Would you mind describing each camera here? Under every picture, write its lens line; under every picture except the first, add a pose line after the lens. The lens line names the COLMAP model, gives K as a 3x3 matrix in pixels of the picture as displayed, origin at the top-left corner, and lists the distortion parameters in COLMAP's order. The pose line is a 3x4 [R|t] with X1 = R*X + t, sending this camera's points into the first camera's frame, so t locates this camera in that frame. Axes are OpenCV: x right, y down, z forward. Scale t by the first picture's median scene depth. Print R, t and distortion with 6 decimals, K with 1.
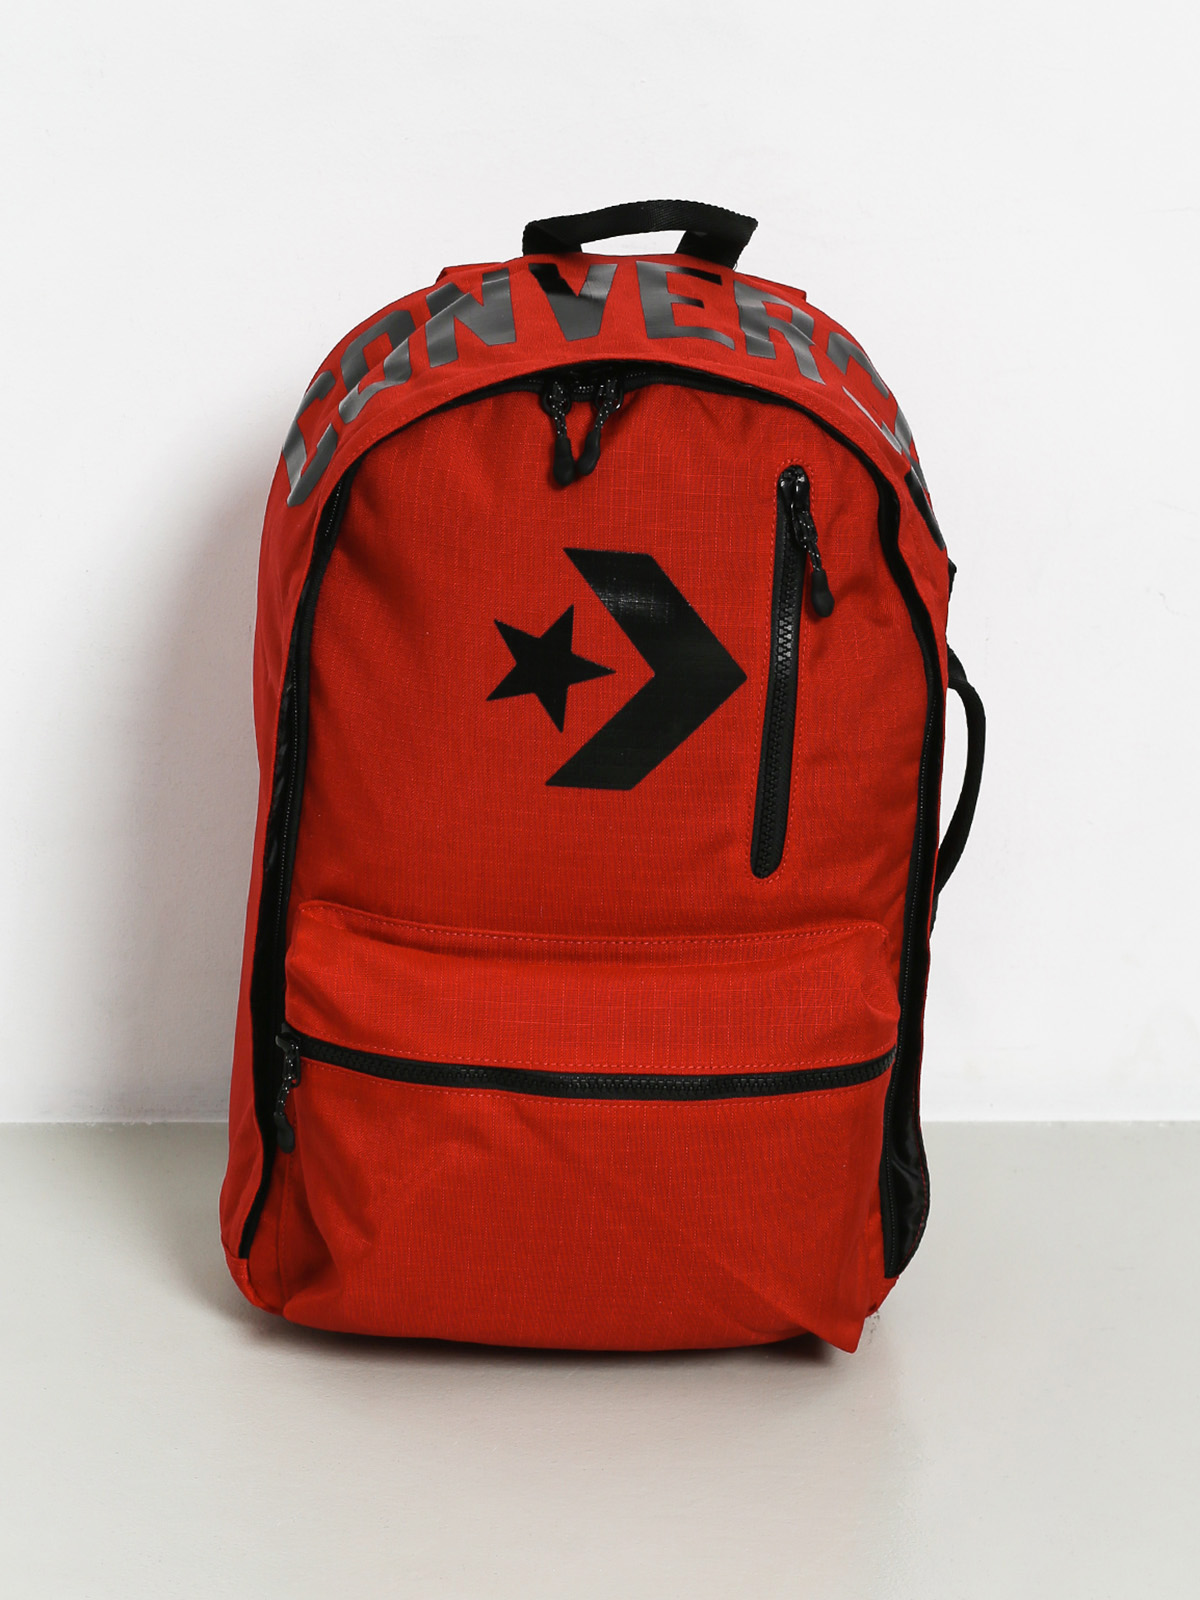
lens RADIAL K [[2260.6, 0, 600.0], [0, 2260.6, 800.0], [0, 0, 1]] dist [0.352314, 0.013449]
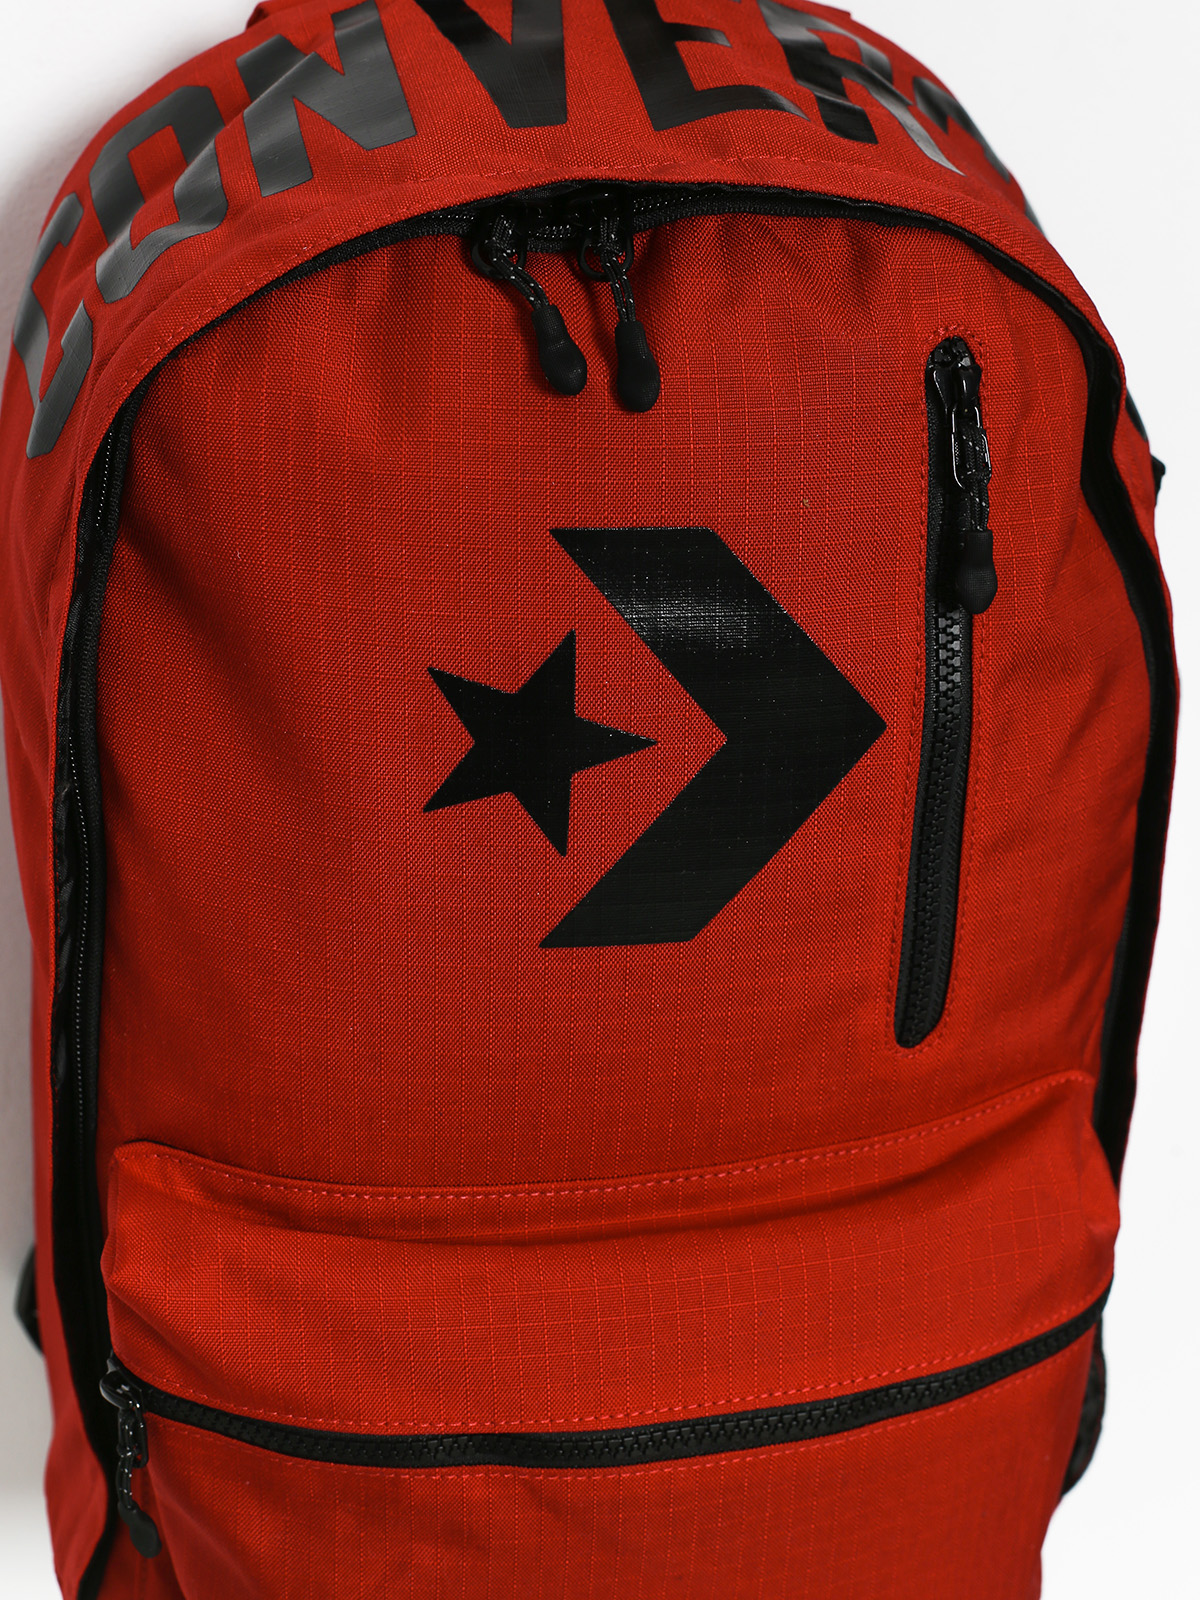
lens RADIAL K [[2248.2, 0, 600.0], [0, 2248.2, 800.0], [0, 0, 1]] dist [0.049789, 0.046410]
pose [[0.993402, -0.086695, 0.075080, -0.047706], [0.077821, 0.990430, 0.113984, -0.103995], [-0.084243, -0.107390, 0.990641, 0.457085]]
